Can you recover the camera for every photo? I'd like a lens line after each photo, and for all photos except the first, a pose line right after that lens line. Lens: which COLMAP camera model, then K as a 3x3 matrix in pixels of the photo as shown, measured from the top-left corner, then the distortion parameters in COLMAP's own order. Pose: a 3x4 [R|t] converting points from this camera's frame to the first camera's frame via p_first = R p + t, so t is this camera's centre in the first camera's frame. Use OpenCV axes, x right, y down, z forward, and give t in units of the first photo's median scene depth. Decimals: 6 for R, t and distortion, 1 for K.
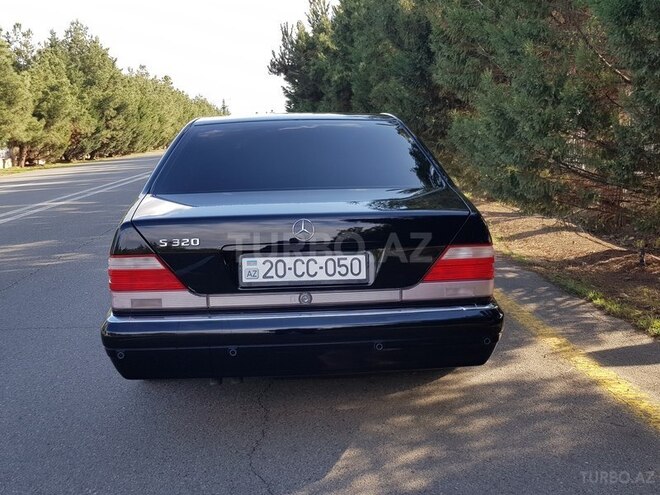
lens RADIAL K [[720.0, 0, 329.1], [0, 720.0, 243.7], [0, 0, 1]] dist [0.052367, 0.000000]
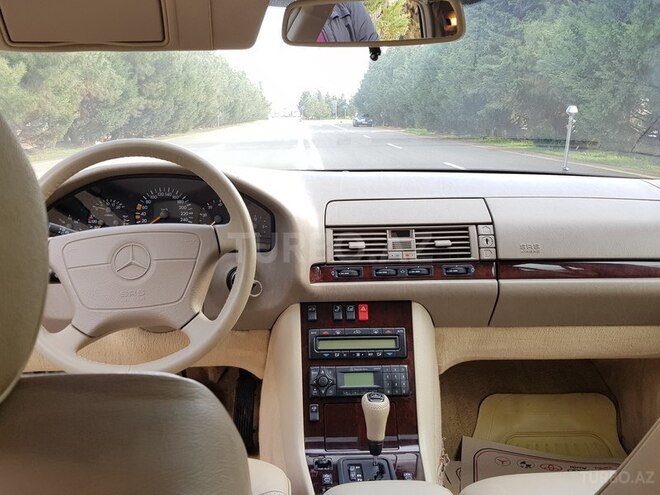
lens RADIAL K [[720.0, 0, 328.4], [0, 720.0, 248.7], [0, 0, 1]] dist [0.052367, 0.000000]
pose [[0.998771, 0.043969, -0.022894, -0.132525], [-0.043267, 0.998604, 0.030290, -0.055281], [0.024194, -0.029262, 0.999279, 0.400727]]
